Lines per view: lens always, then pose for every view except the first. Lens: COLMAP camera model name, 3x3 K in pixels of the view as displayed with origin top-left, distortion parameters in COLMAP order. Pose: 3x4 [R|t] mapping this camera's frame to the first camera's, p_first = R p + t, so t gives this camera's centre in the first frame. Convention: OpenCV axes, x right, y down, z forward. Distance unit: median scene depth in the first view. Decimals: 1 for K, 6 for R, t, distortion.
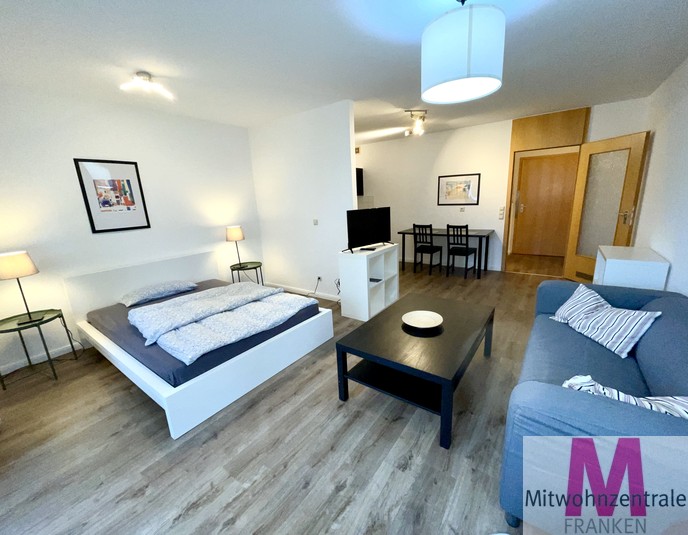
lens RADIAL K [[285.0, 0, 358.8], [0, 285.0, 266.7], [0, 0, 1]] dist [-0.001179, -0.000191]
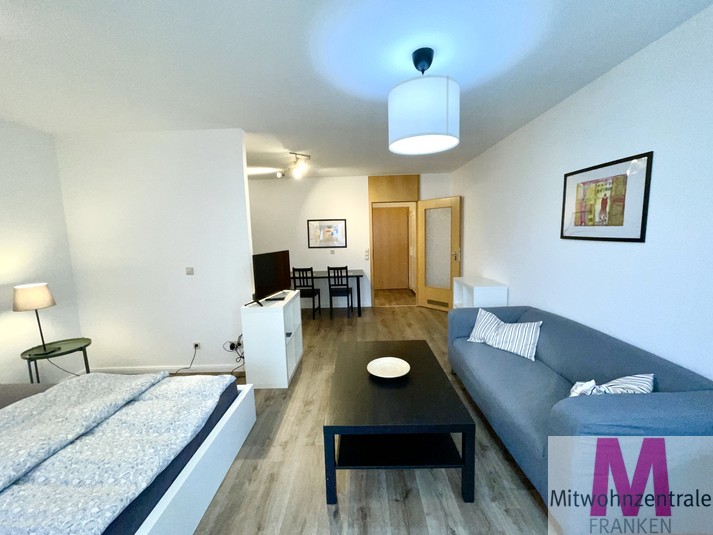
lens RADIAL K [[288.8, 0, 356.5], [0, 288.8, 267.5], [0, 0, 1]] dist [0.000071, -0.000272]
pose [[0.829517, -0.044463, 0.556709, -0.208805], [0.124731, 0.986396, -0.107072, -0.027820], [-0.544375, 0.158257, 0.823778, 0.126830]]
